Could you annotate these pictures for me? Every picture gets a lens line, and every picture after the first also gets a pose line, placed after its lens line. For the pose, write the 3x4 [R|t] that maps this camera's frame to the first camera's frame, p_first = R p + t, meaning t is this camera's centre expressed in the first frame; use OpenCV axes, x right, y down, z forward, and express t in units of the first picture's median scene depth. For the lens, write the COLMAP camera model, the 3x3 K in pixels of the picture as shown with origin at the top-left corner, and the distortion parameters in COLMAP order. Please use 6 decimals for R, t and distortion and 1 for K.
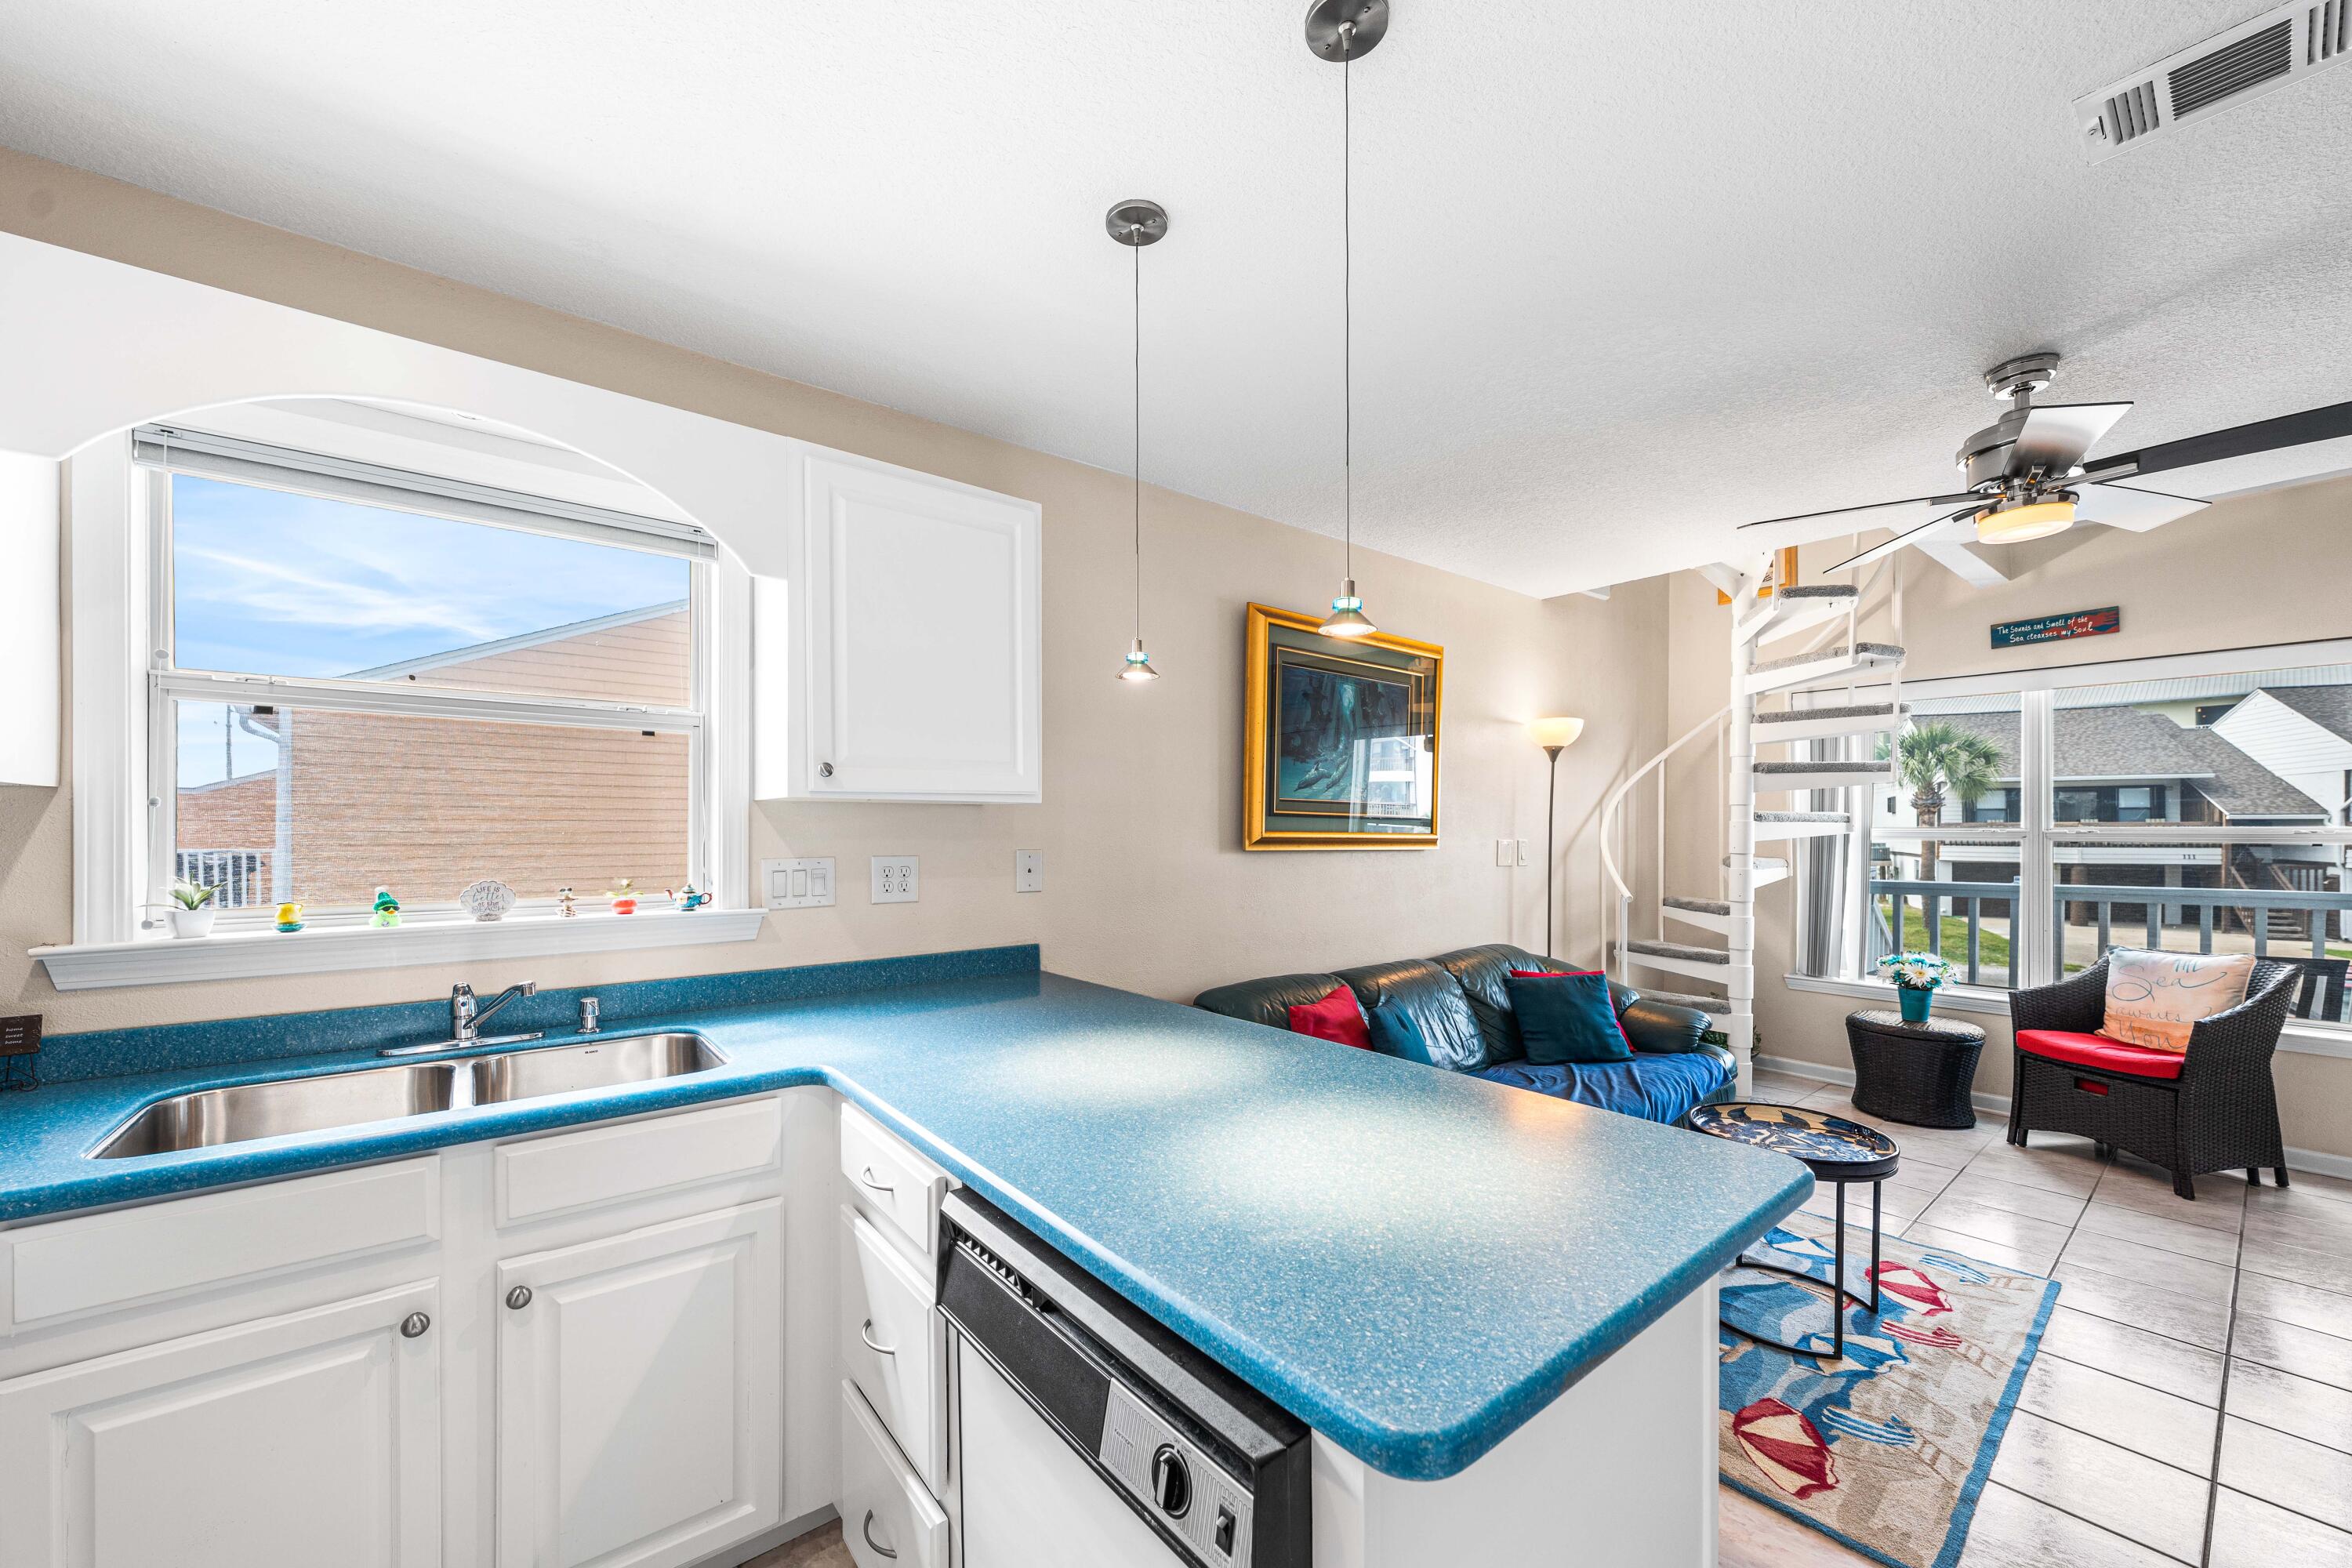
lens RADIAL K [[884.5, 0, 1168.0], [0, 884.5, 826.6], [0, 0, 1]] dist [0.001348, 0.000074]
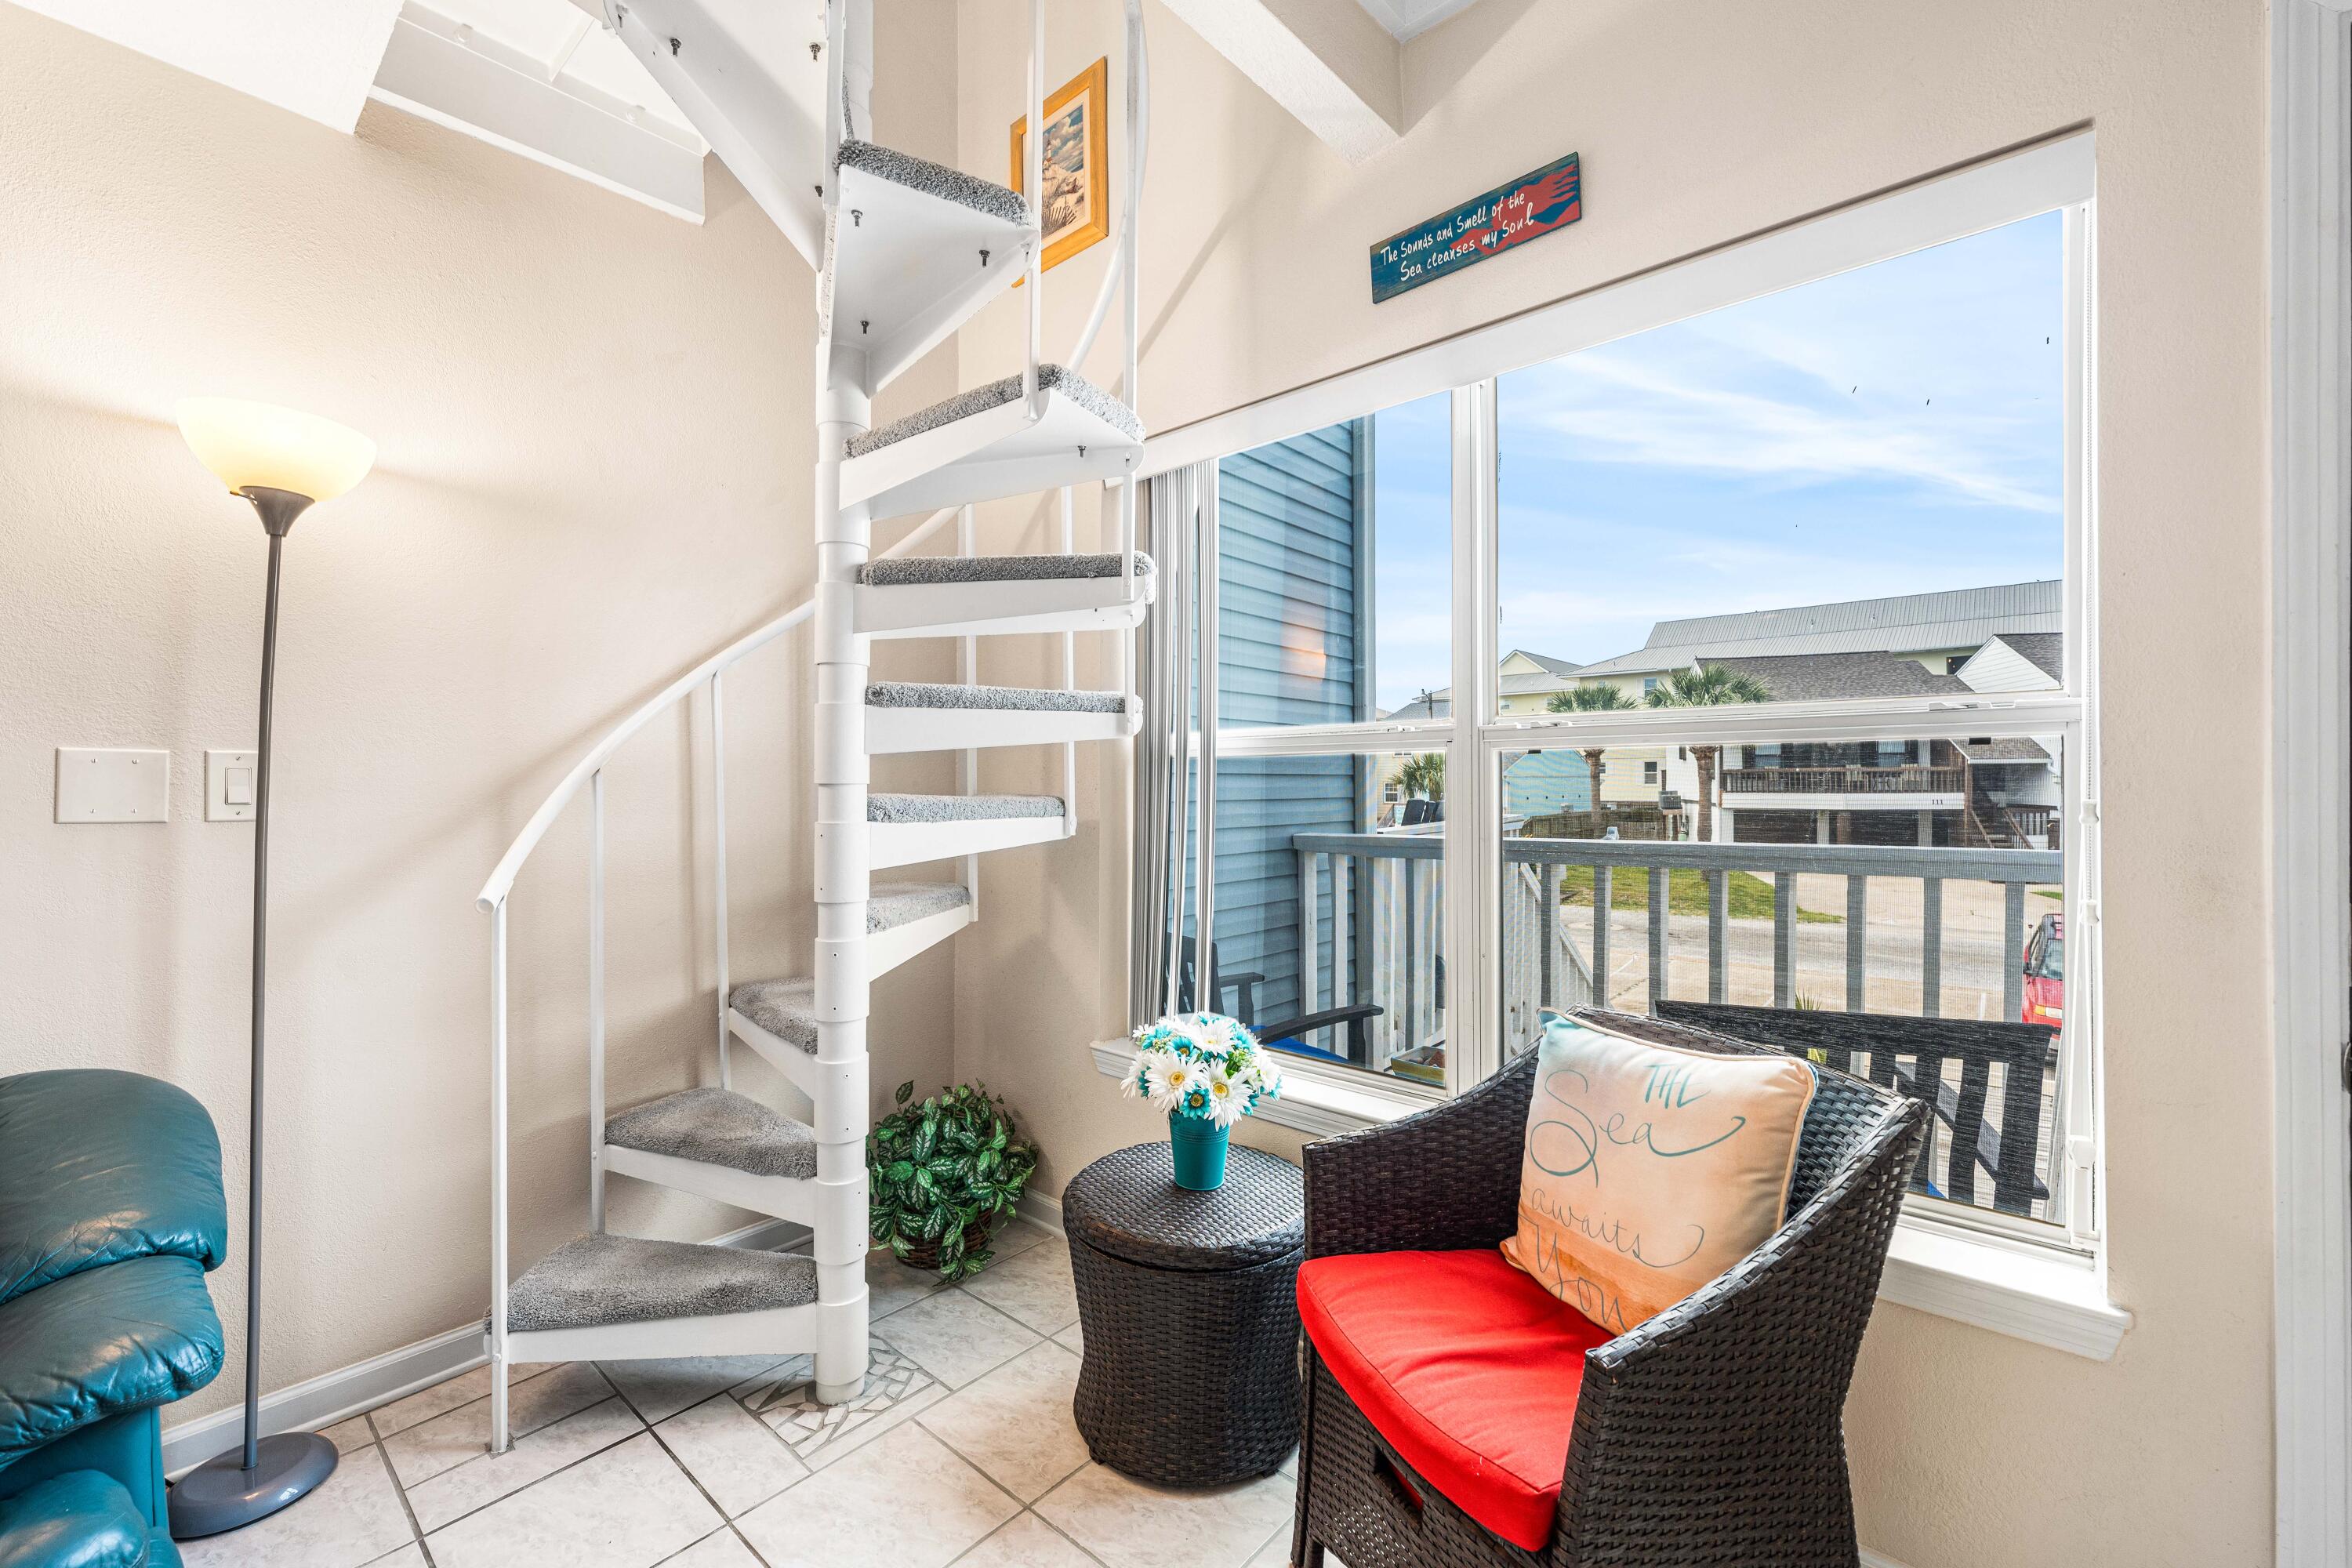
lens RADIAL K [[953.0, 0, 1188.3], [0, 953.0, 783.1], [0, 0, 1]] dist [0.000056, -0.000046]
pose [[0.983646, -0.005598, 0.180028, 0.770643], [0.005126, 0.999982, 0.003086, 0.030187], [-0.180042, -0.002112, 0.983657, 0.571604]]
